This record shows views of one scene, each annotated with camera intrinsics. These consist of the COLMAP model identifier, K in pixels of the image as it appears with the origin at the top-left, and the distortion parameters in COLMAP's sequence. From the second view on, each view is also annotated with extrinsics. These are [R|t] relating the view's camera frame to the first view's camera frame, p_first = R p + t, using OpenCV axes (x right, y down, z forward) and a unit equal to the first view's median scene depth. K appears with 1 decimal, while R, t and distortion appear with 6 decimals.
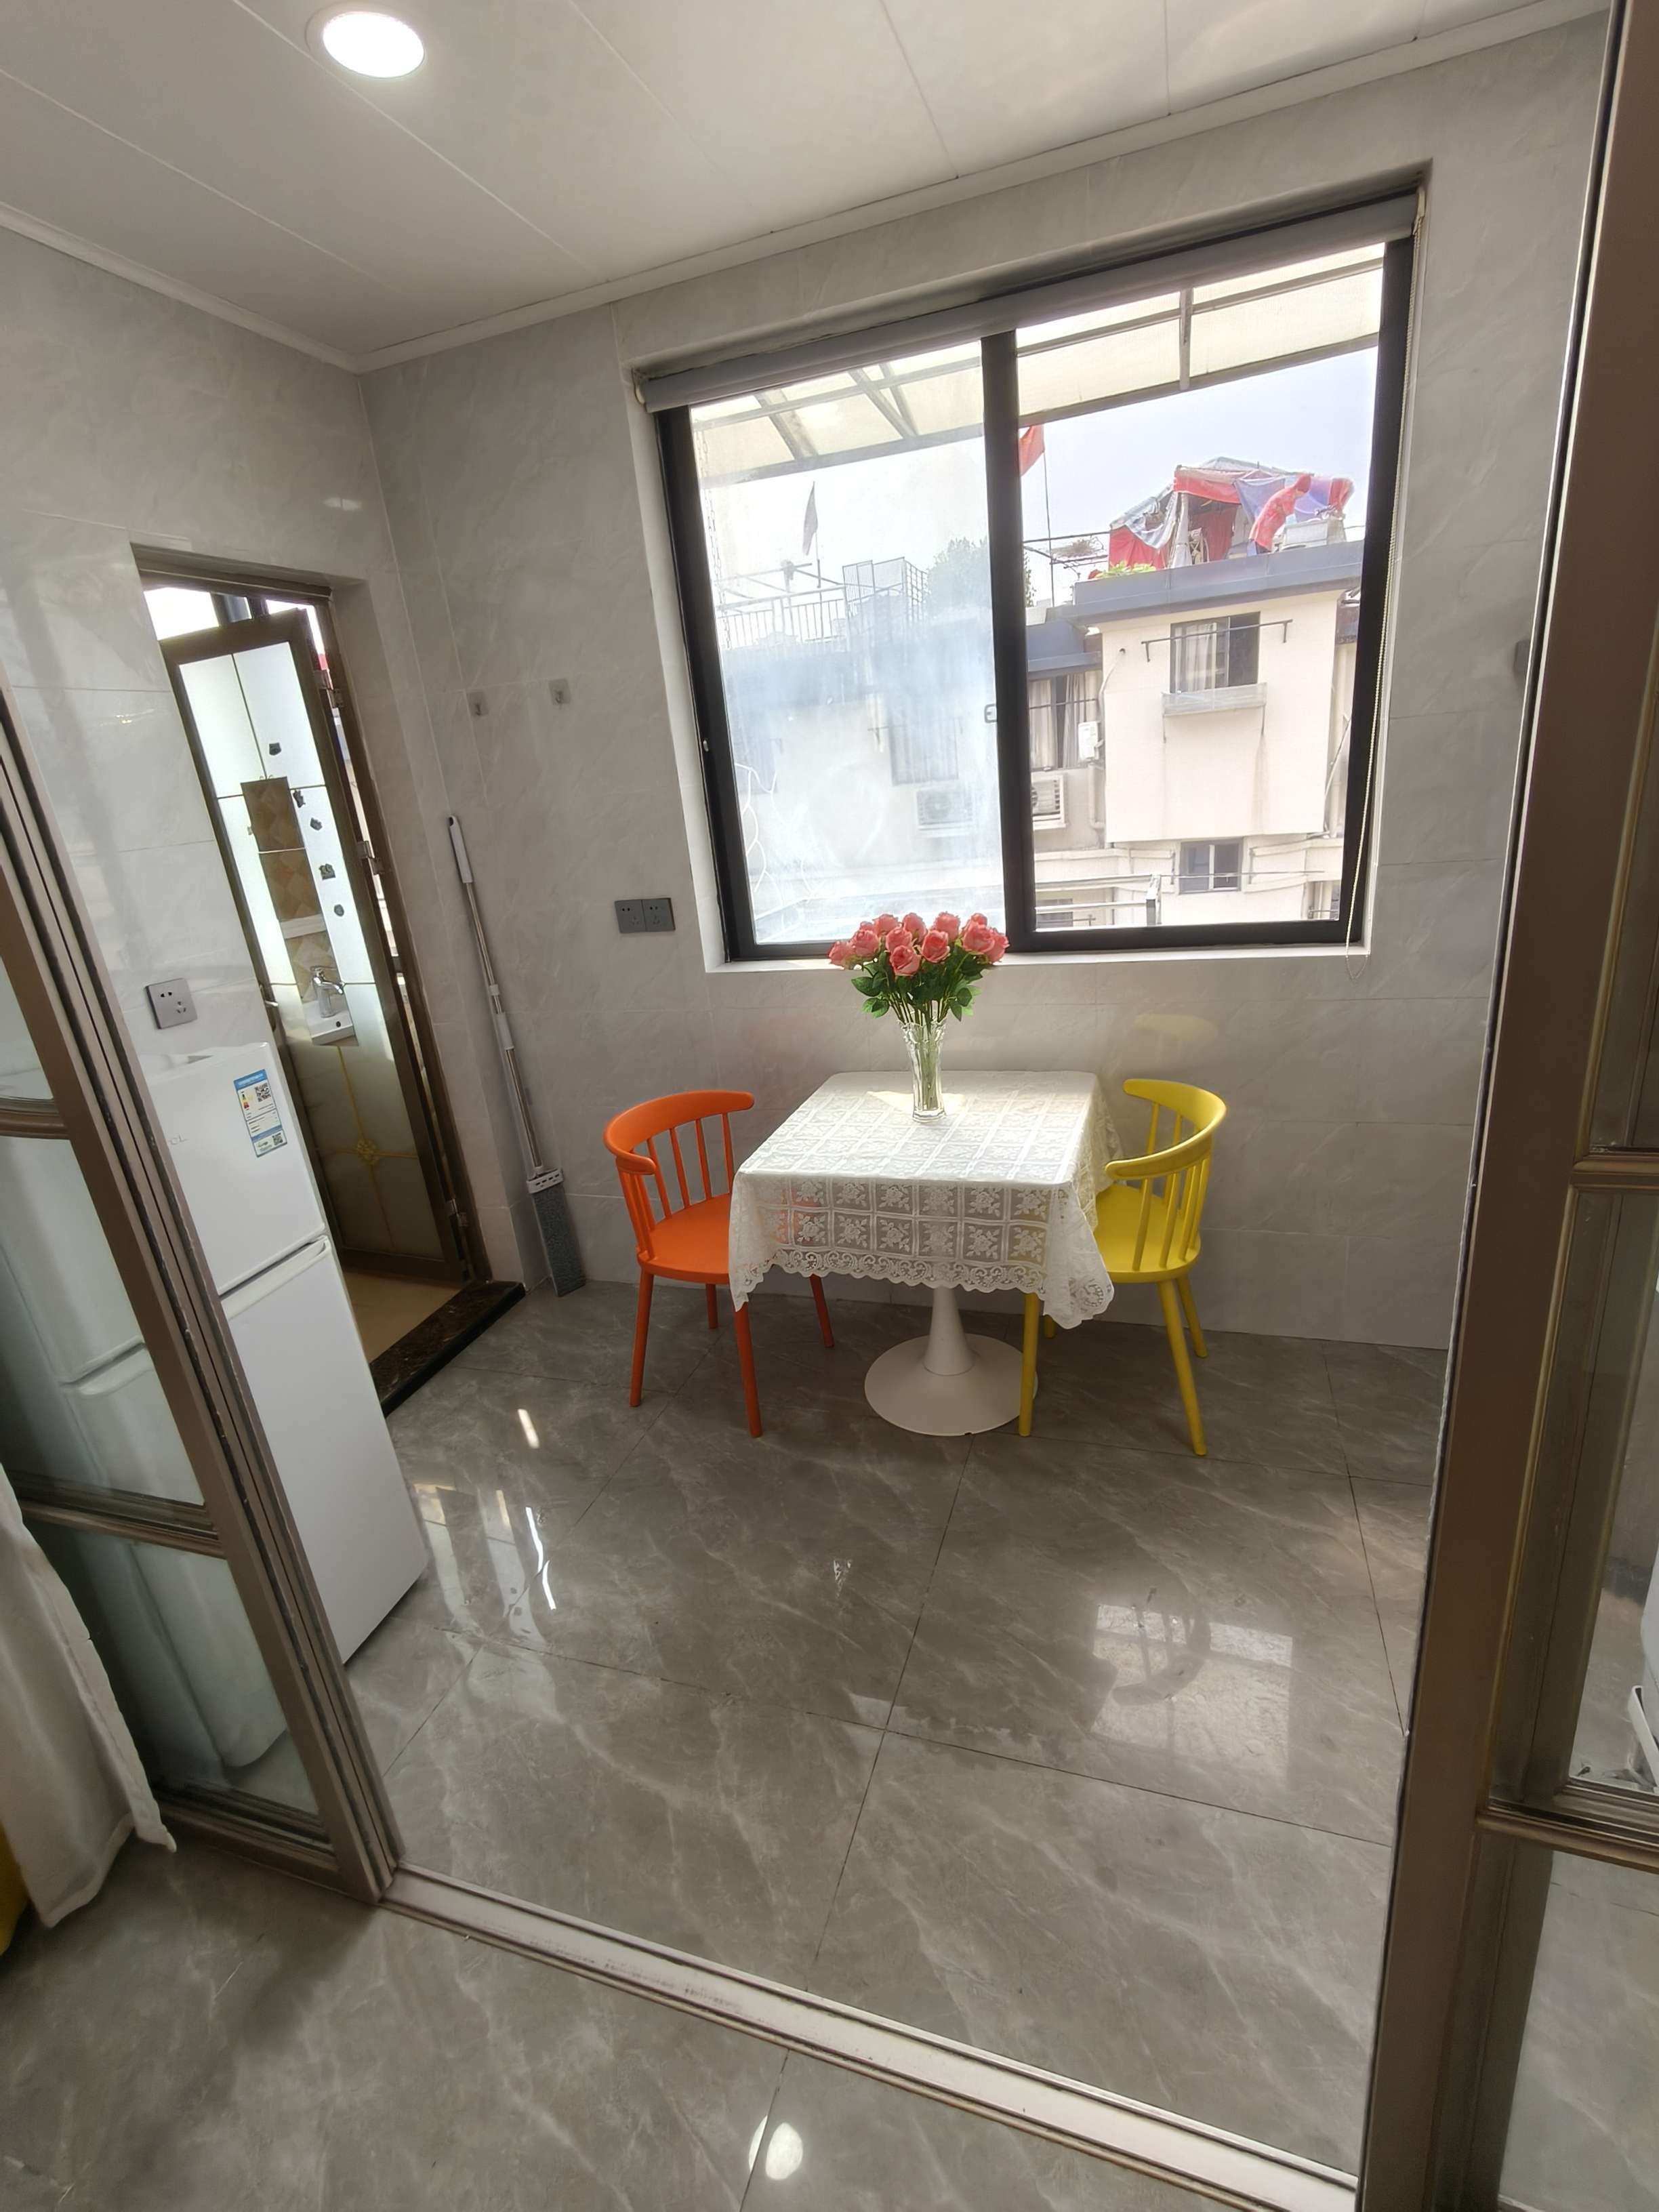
lens RADIAL K [[1003.8, 0, 827.3], [0, 1003.8, 1104.7], [0, 0, 1]] dist [0.002824, 0.001690]
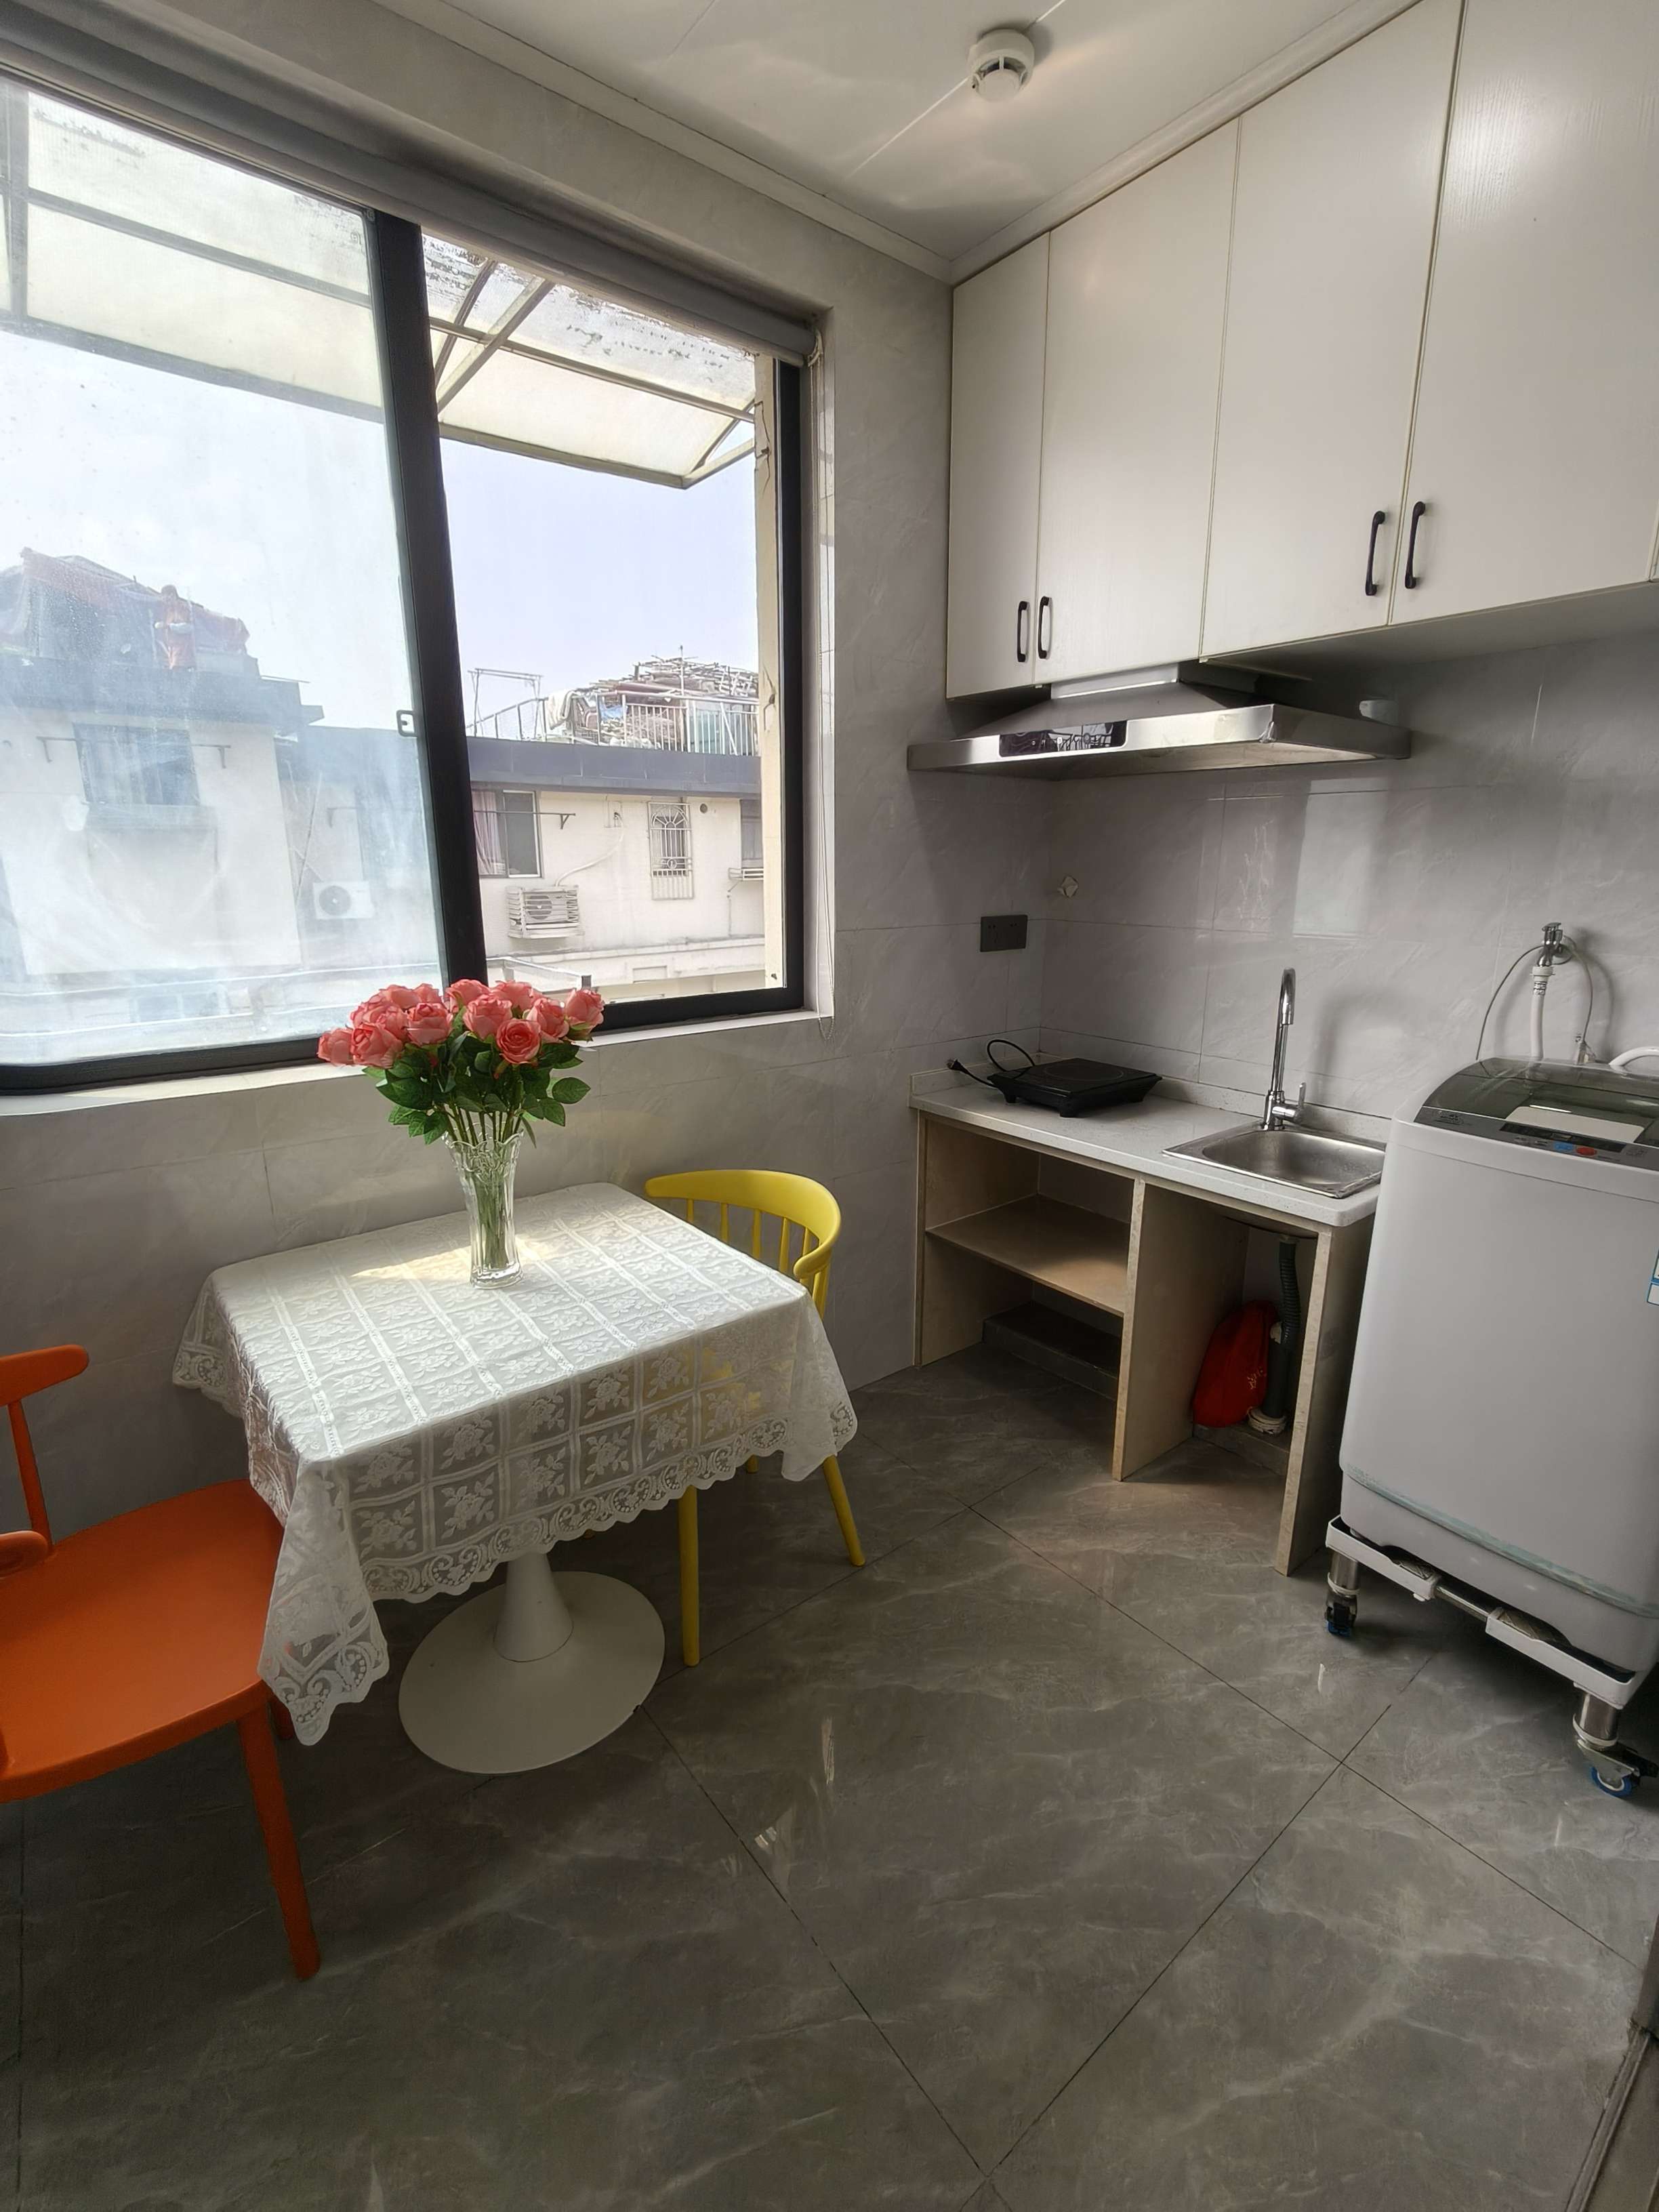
lens RADIAL K [[1003.8, 0, 831.6], [0, 1003.8, 1103.0], [0, 0, 1]] dist [0.002824, 0.001690]
pose [[0.535970, -0.108708, 0.837209, -0.353269], [0.224575, 0.974304, -0.017261, -0.044310], [-0.813819, 0.197268, 0.546611, 0.455523]]
